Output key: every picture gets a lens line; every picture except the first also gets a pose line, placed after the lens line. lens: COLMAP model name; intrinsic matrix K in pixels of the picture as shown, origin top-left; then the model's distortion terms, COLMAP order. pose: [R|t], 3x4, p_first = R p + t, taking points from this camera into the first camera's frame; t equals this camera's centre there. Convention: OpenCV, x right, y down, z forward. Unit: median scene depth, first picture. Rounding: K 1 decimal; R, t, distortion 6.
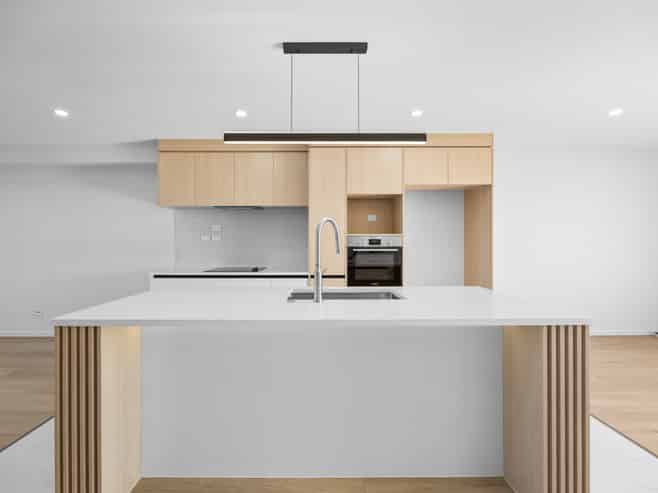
lens RADIAL K [[282.6, 0, 329.0], [0, 282.6, 246.5], [0, 0, 1]] dist [-0.001121, -0.000245]
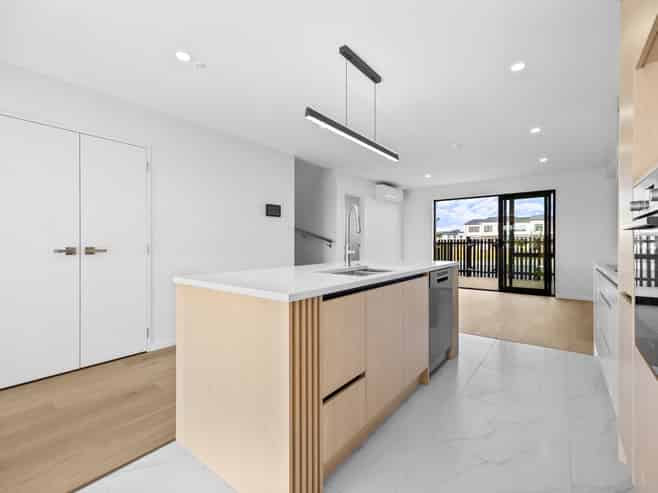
lens RADIAL K [[299.3, 0, 329.0], [0, 299.3, 246.5], [0, 0, 1]] dist [0.000550, 0.000013]
pose [[0.629043, -0.009657, 0.777310, -1.146380], [-0.005319, 0.999846, 0.016727, 0.076073], [-0.777352, -0.014657, 0.628895, 0.262033]]
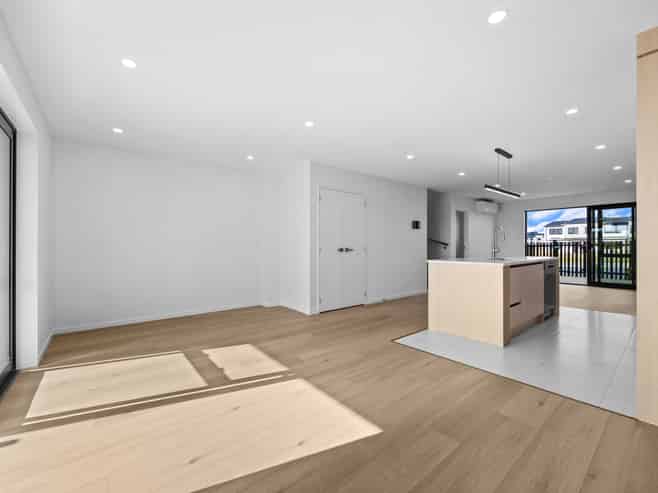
lens RADIAL K [[282.6, 0, 329.0], [0, 282.6, 246.5], [0, 0, 1]] dist [-0.001121, -0.000245]
pose [[0.785524, -0.002203, 0.618828, -2.623670], [-0.003488, 0.999962, 0.007987, 0.074104], [-0.618822, -0.008432, 0.785486, 0.029020]]
